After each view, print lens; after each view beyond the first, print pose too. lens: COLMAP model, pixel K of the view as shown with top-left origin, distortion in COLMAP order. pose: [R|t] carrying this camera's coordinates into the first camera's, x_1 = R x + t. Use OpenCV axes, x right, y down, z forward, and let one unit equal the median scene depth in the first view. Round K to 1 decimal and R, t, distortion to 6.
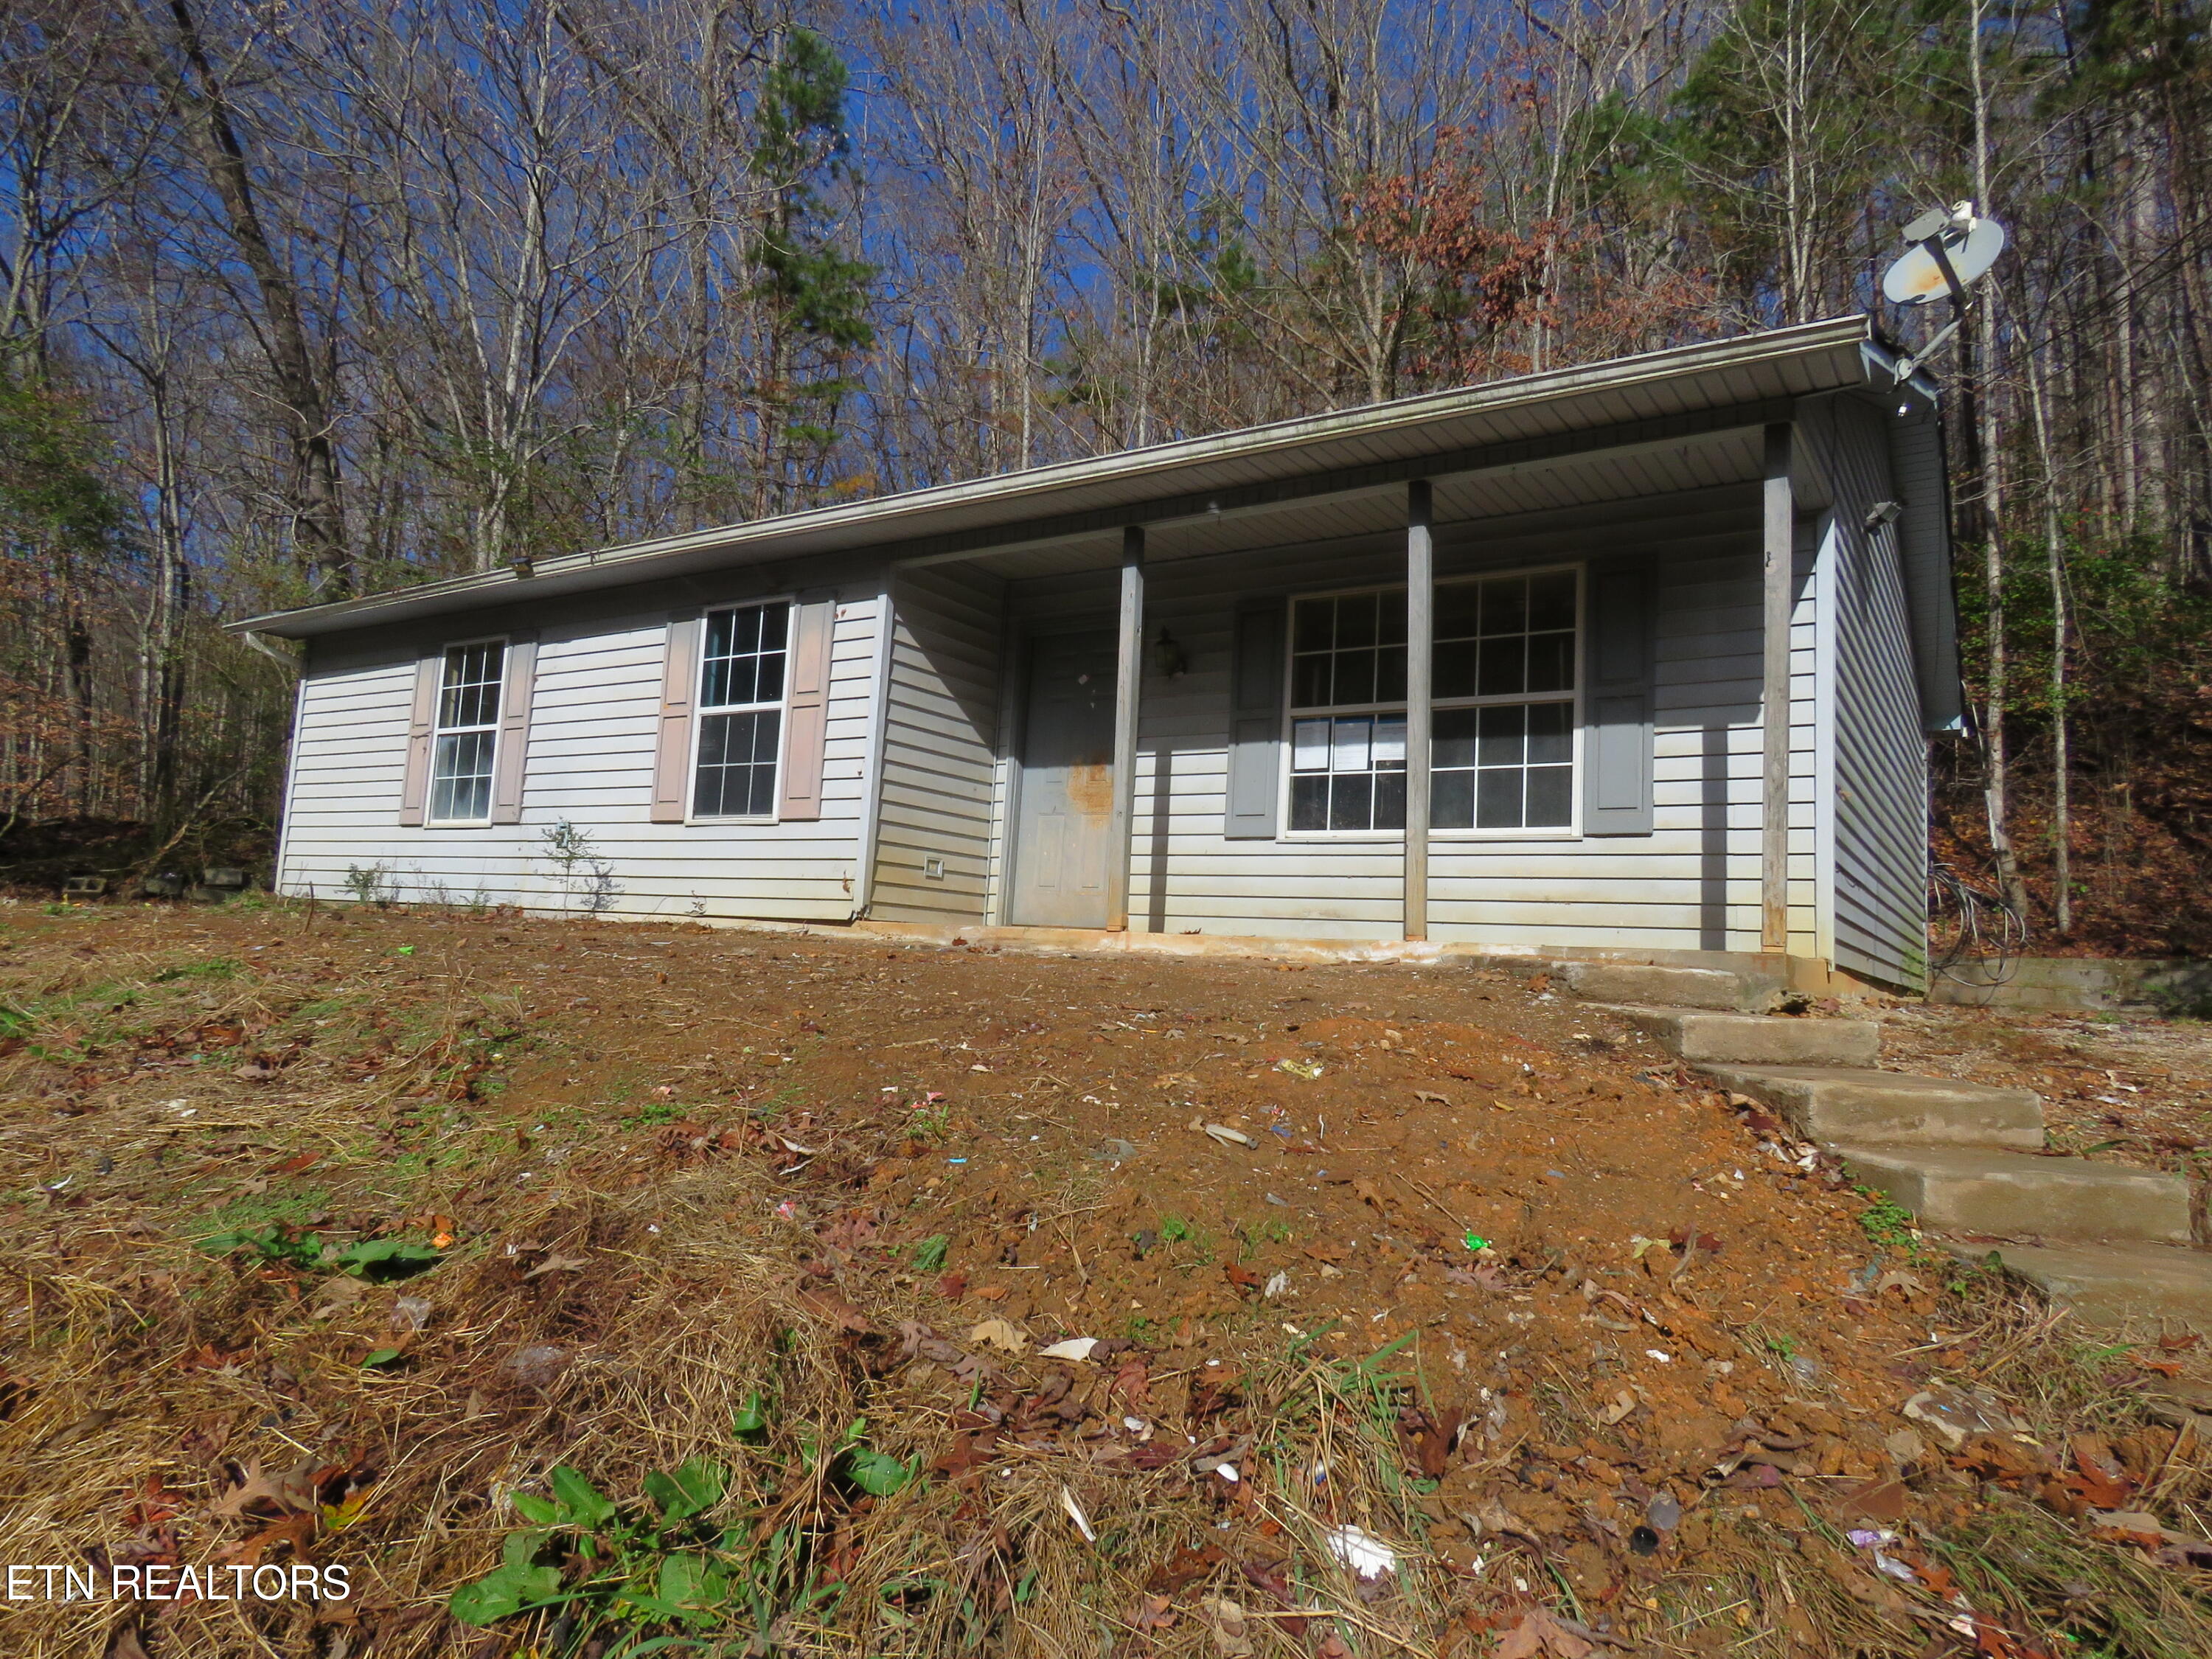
lens RADIAL K [[1405.2, 0, 1106.0], [0, 1405.2, 829.5], [0, 0, 1]] dist [-0.004534, -0.002114]
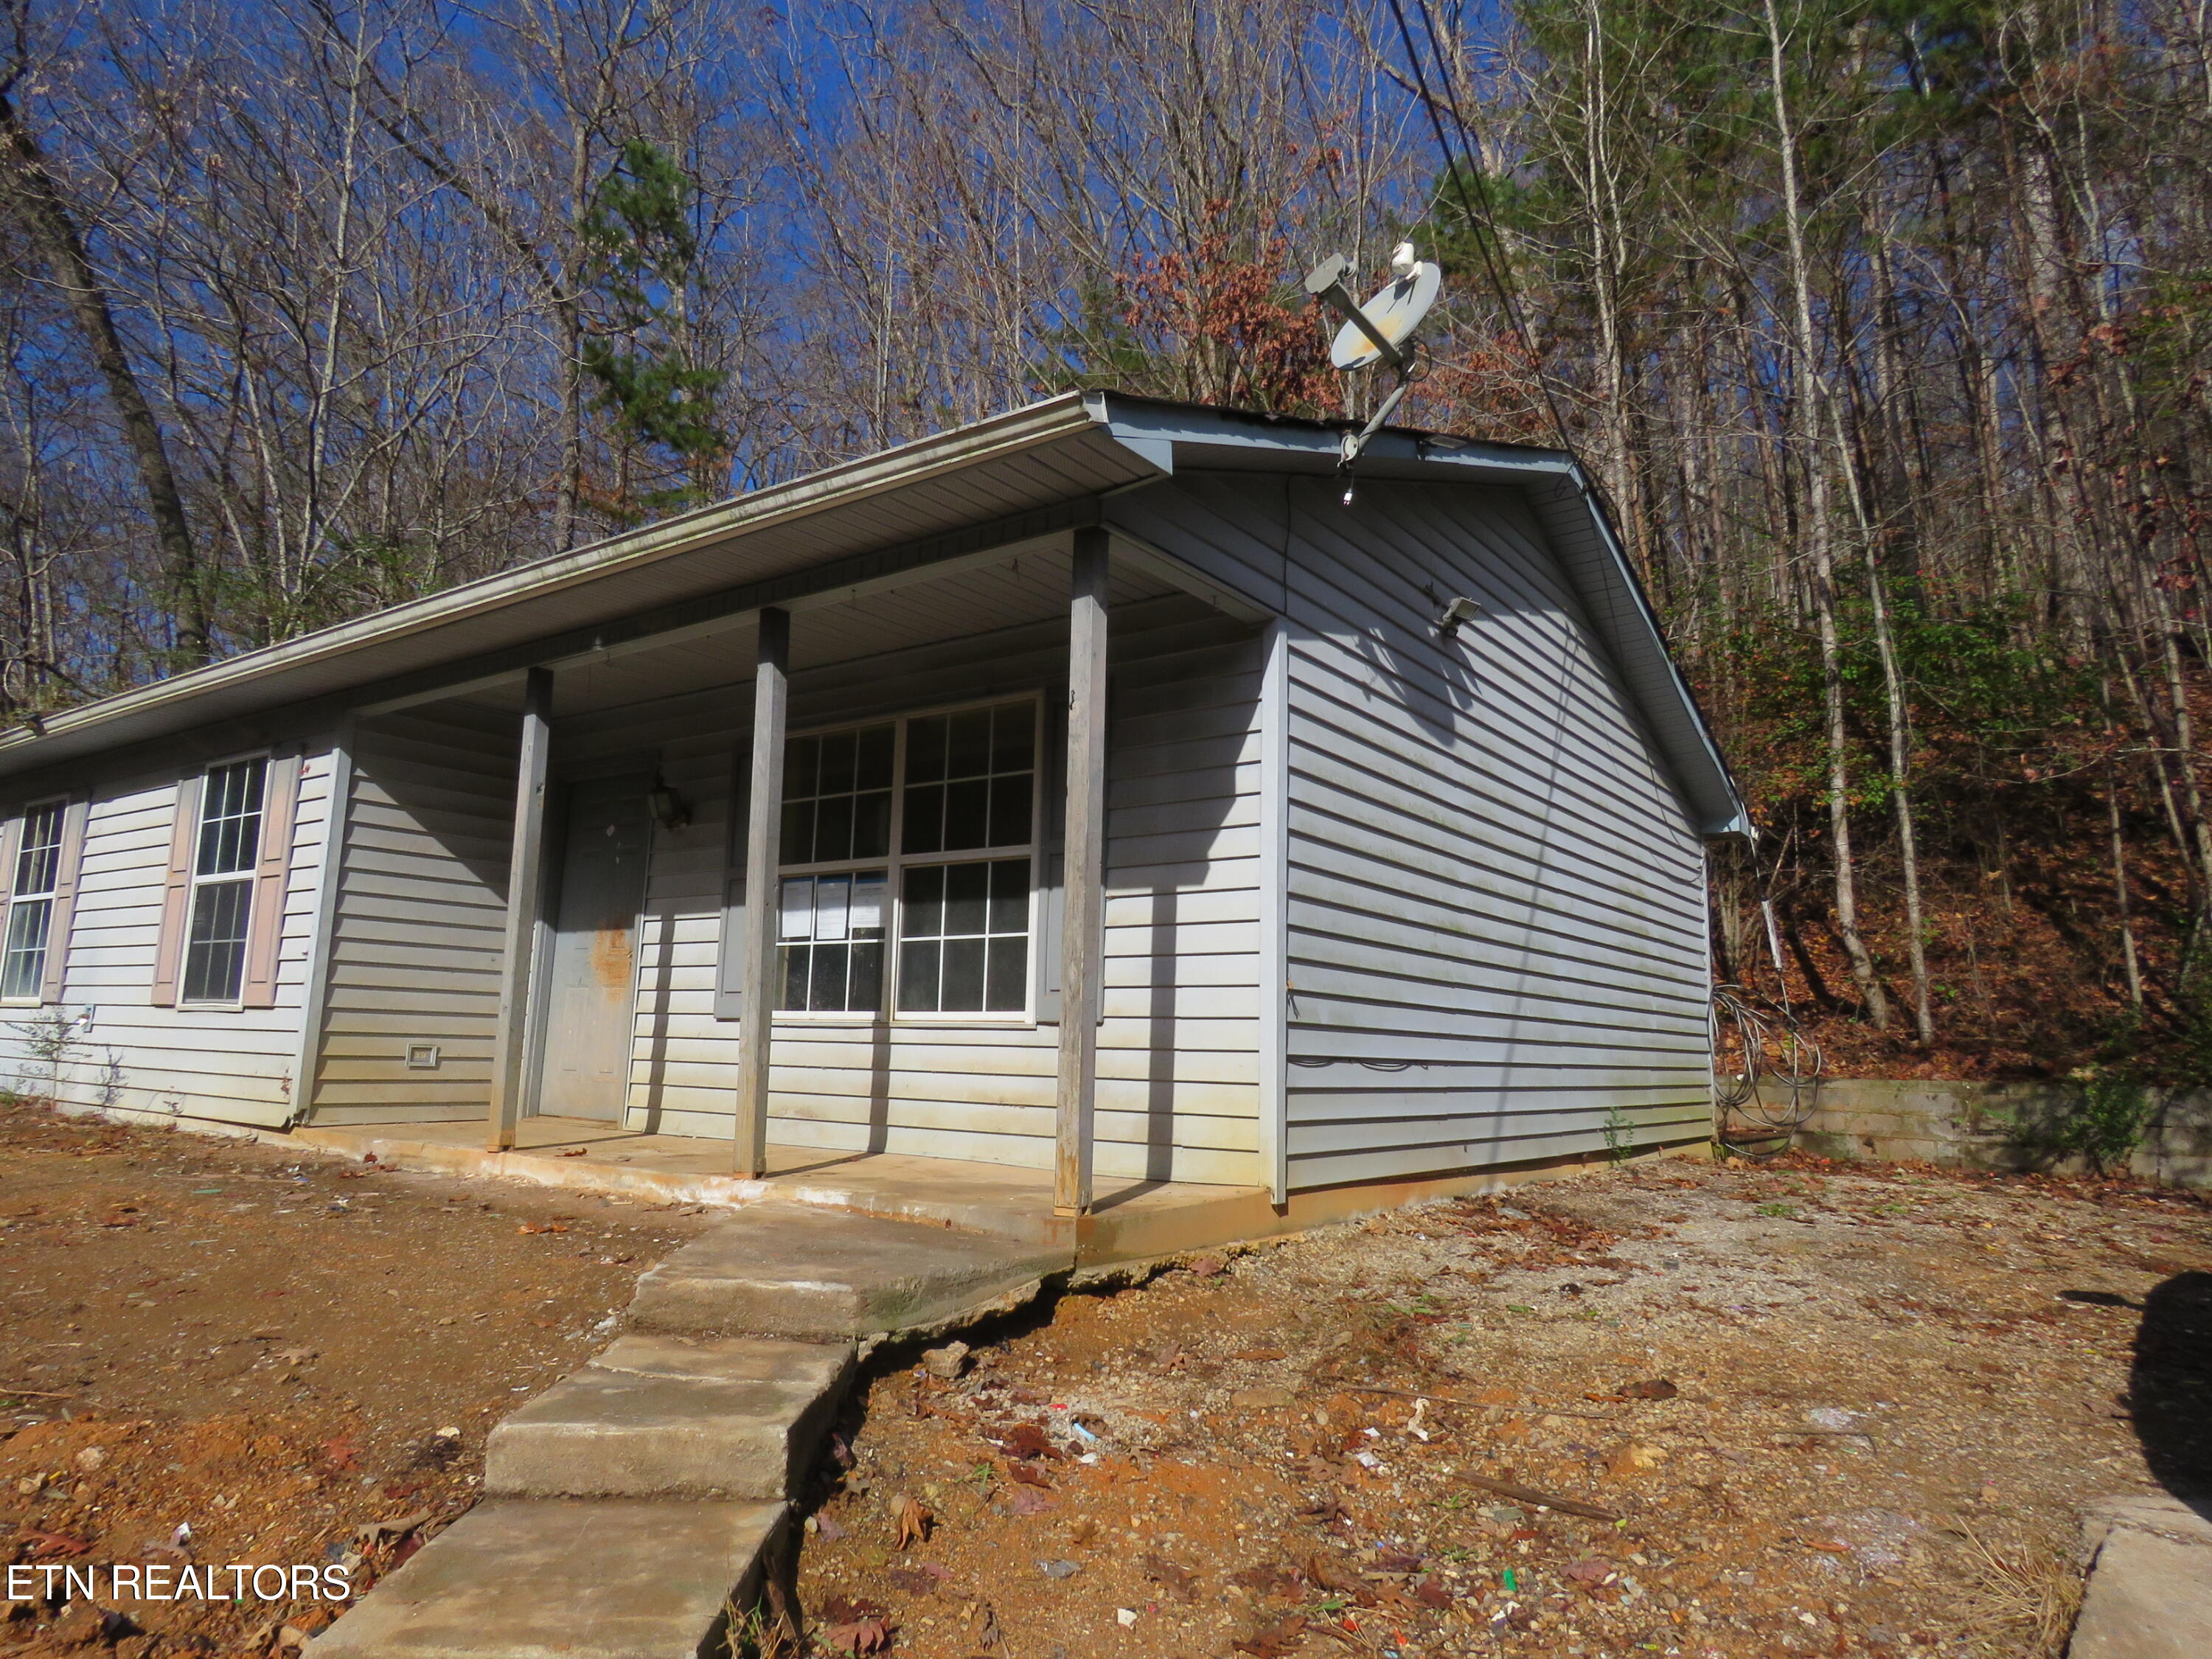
lens RADIAL K [[1407.1, 0, 1106.0], [0, 1407.1, 829.5], [0, 0, 1]] dist [-0.013062, 0.003357]
pose [[0.998625, -0.035899, -0.038189, 0.338570], [0.033717, 0.997843, -0.056323, -0.049529], [0.040128, 0.054958, 0.997682, 0.144941]]
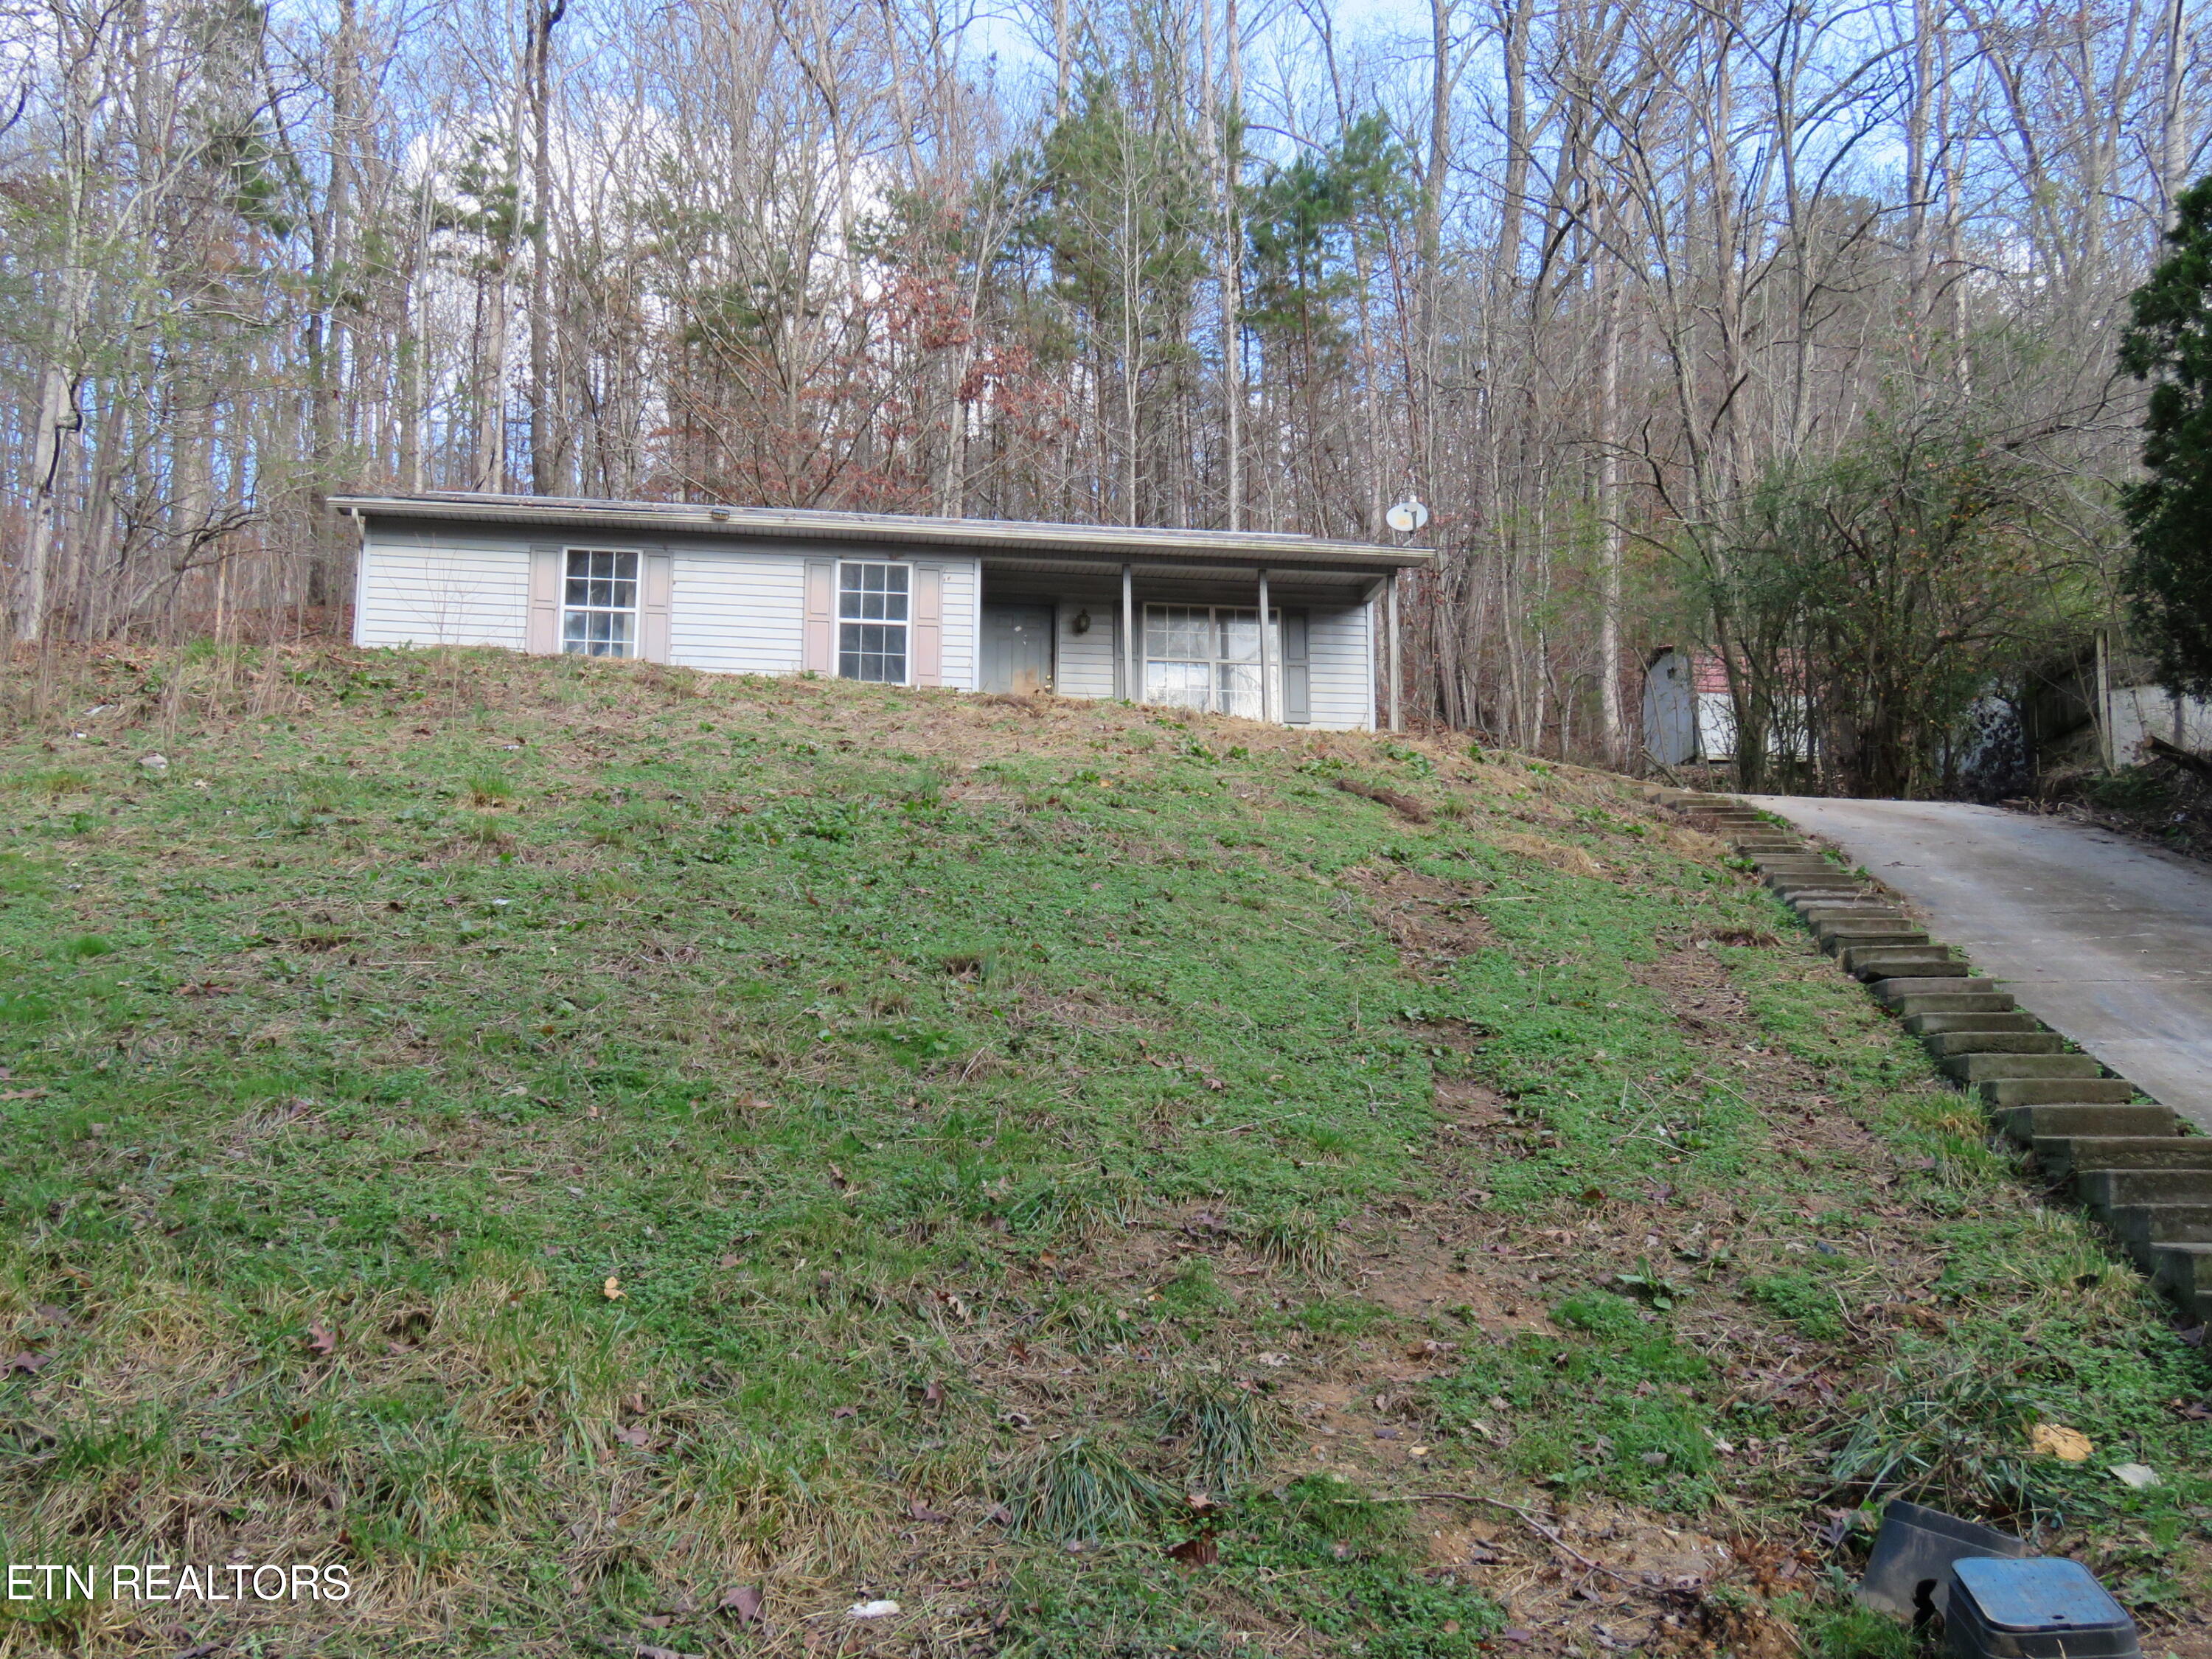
lens RADIAL K [[2245.4, 0, 1106.0], [0, 2245.4, 829.5], [0, 0, 1]] dist [0.000183, 0.000154]
pose [[0.723401, 0.067758, 0.687095, -2.024933], [-0.023234, 0.996998, -0.073858, 0.385336], [-0.690037, 0.037464, 0.722804, -1.260477]]
